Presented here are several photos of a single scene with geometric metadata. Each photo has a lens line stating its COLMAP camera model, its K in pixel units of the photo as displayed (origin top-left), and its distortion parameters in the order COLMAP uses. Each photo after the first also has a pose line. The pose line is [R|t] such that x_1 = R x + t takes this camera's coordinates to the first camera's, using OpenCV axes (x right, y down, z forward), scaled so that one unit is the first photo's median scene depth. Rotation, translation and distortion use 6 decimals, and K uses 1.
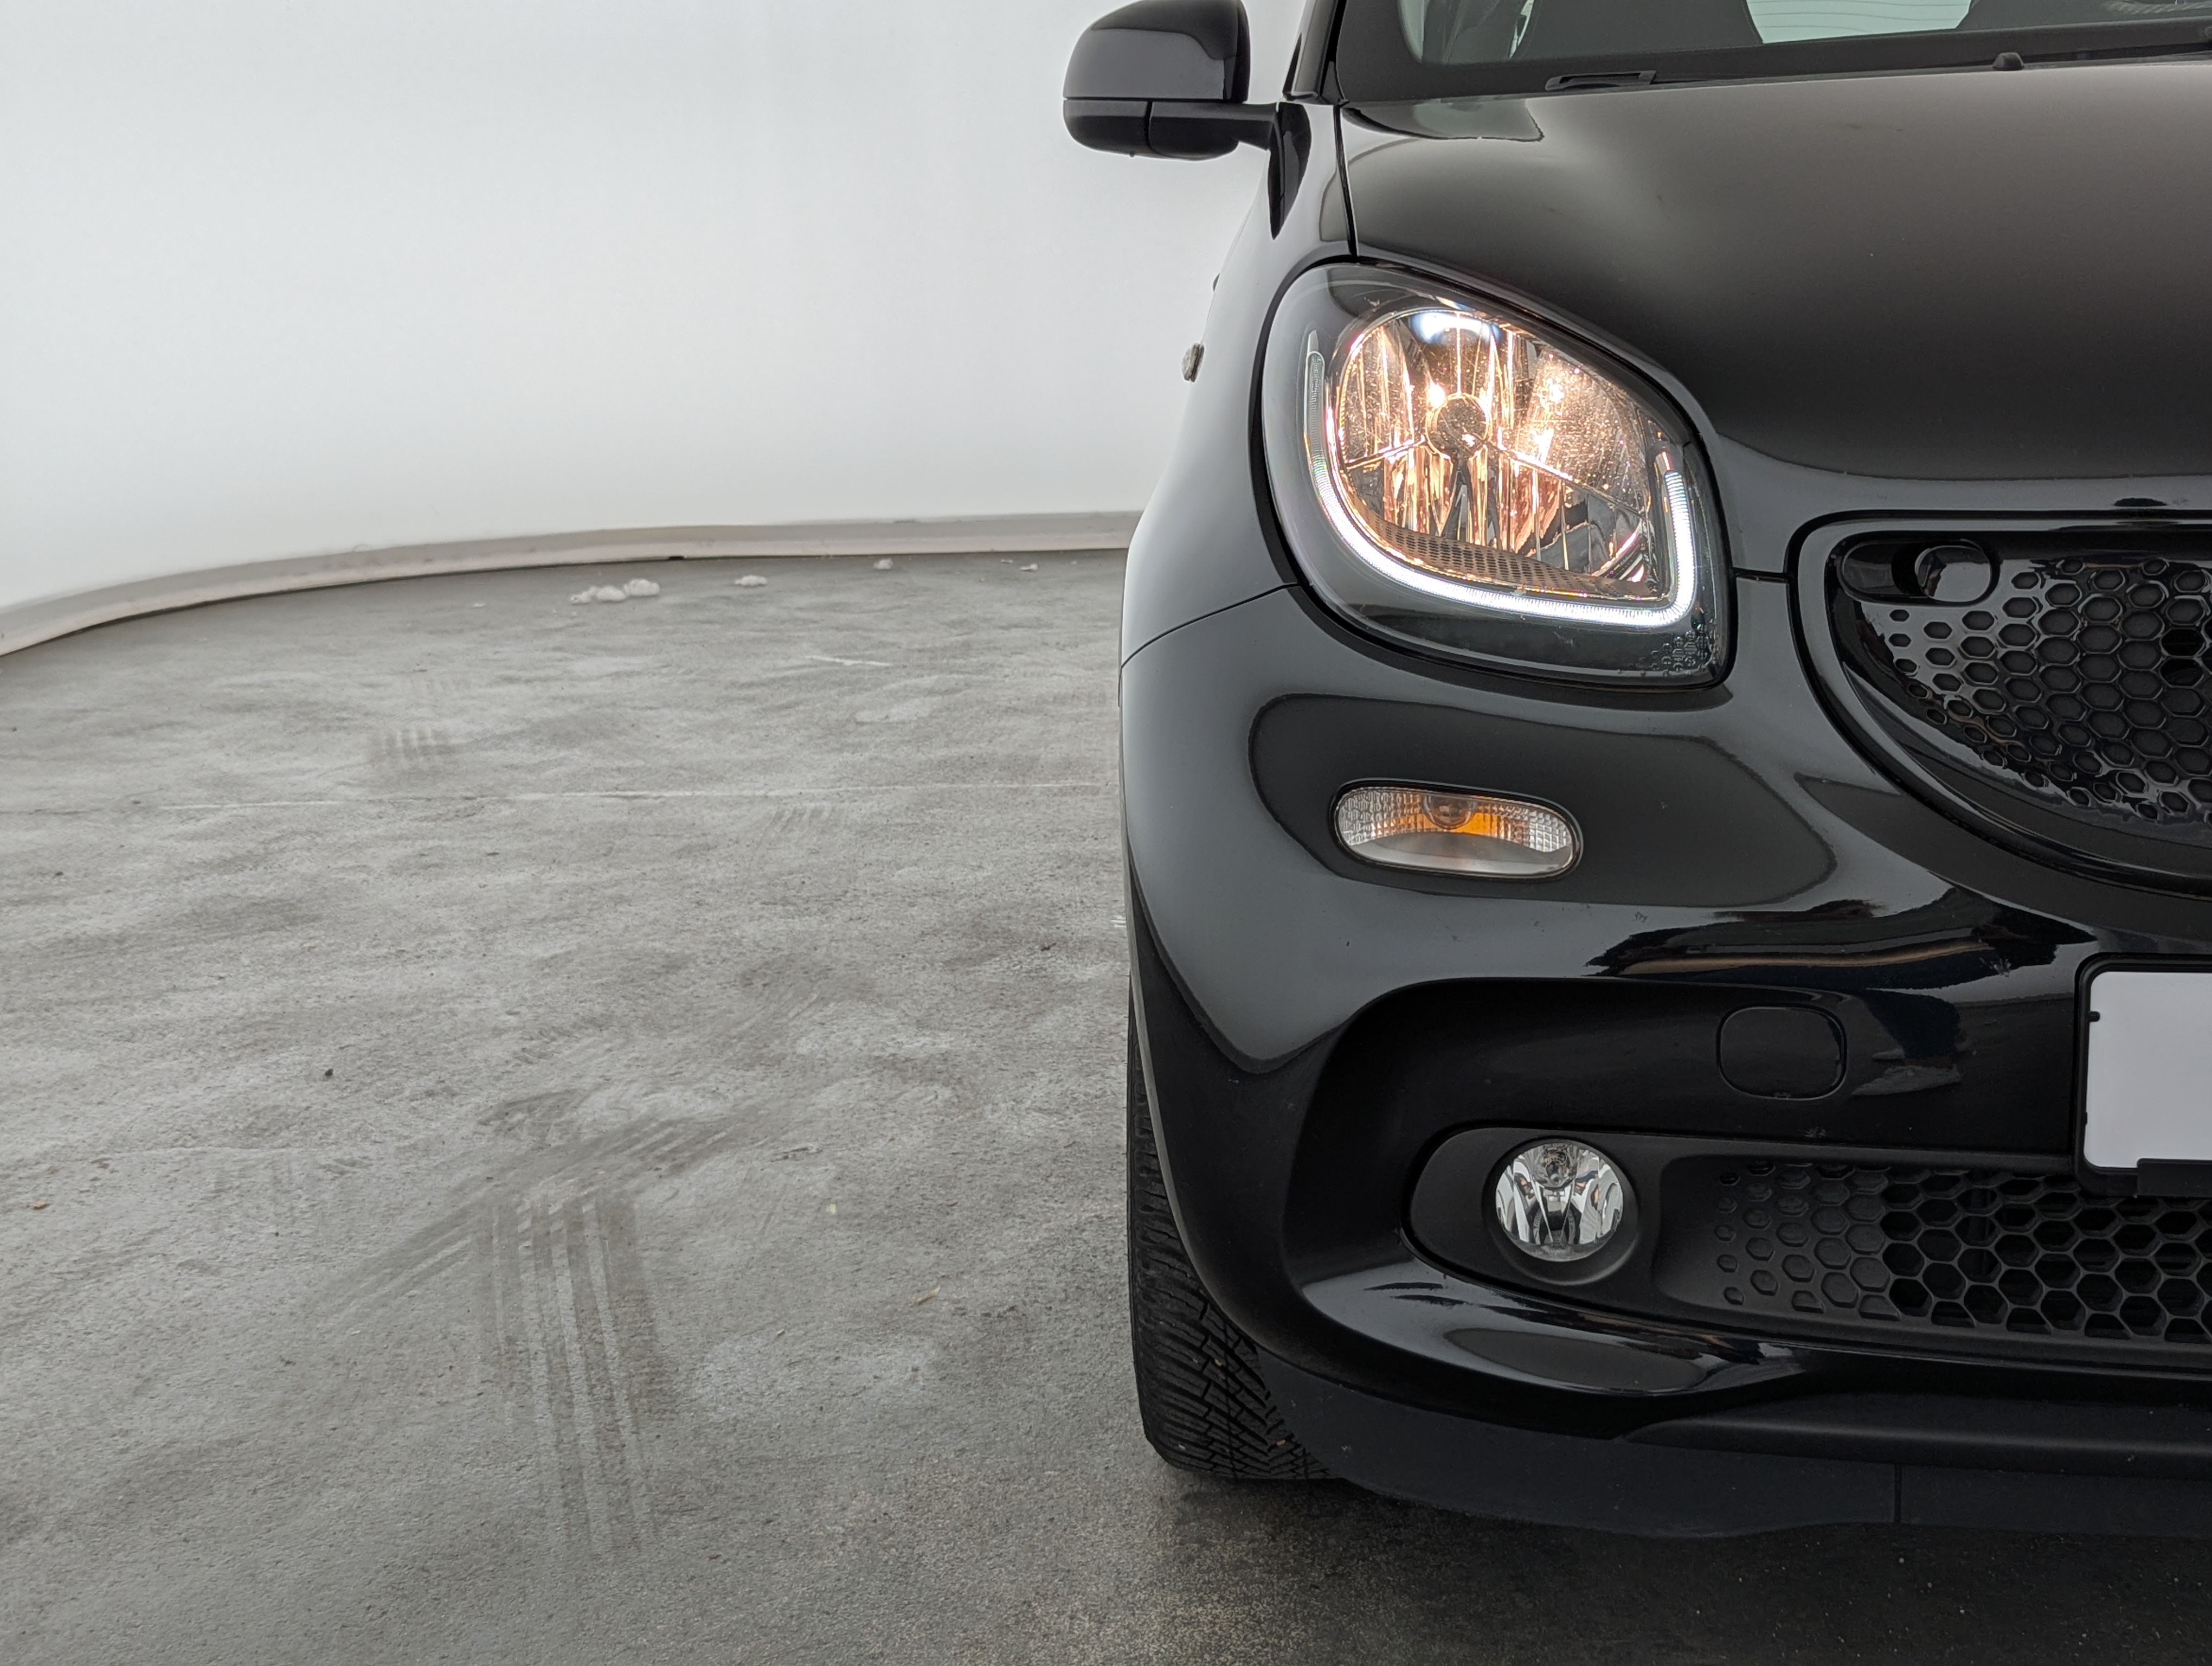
lens RADIAL K [[2770.8, 0, 1127.9], [0, 2770.8, 832.7], [0, 0, 1]] dist [0.054376, 0.000000]
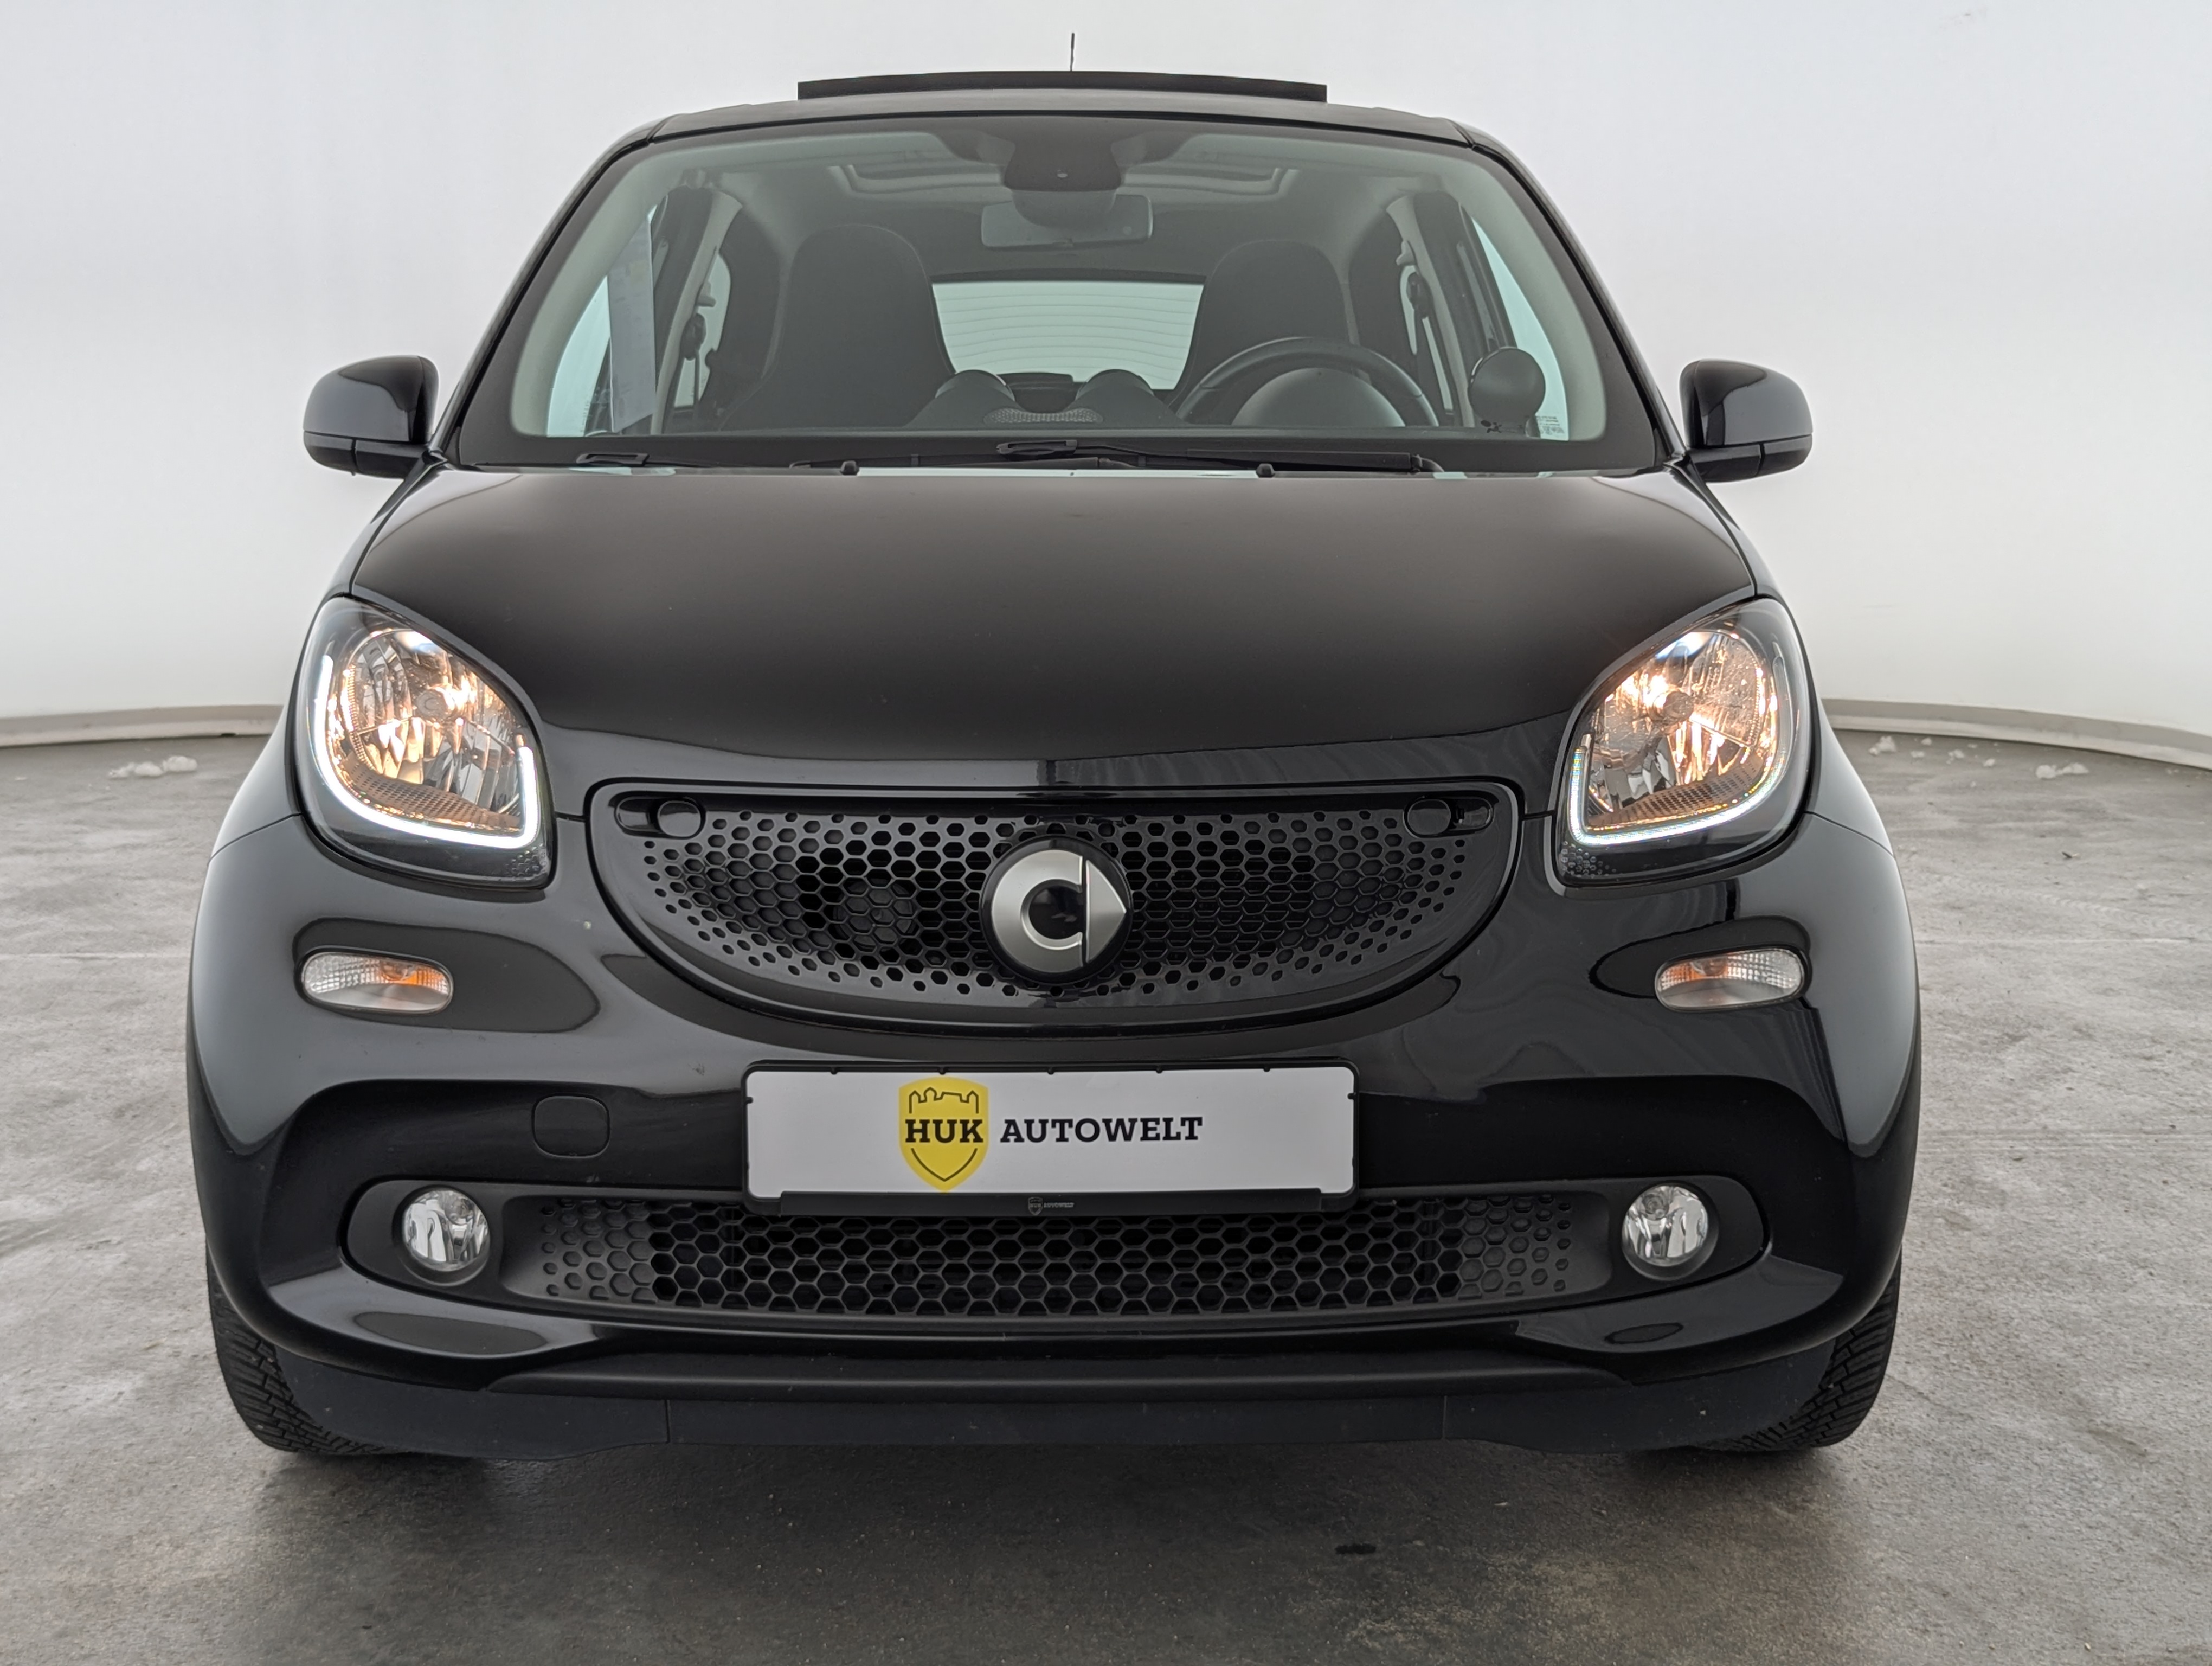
lens RADIAL K [[2770.8, 0, 1094.2], [0, 2770.8, 828.0], [0, 0, 1]] dist [0.054376, 0.000000]
pose [[0.994823, 0.011246, 0.101001, 0.205918], [-0.005011, 0.998077, -0.061779, 0.004207], [-0.101502, 0.060954, 0.992966, -0.318444]]
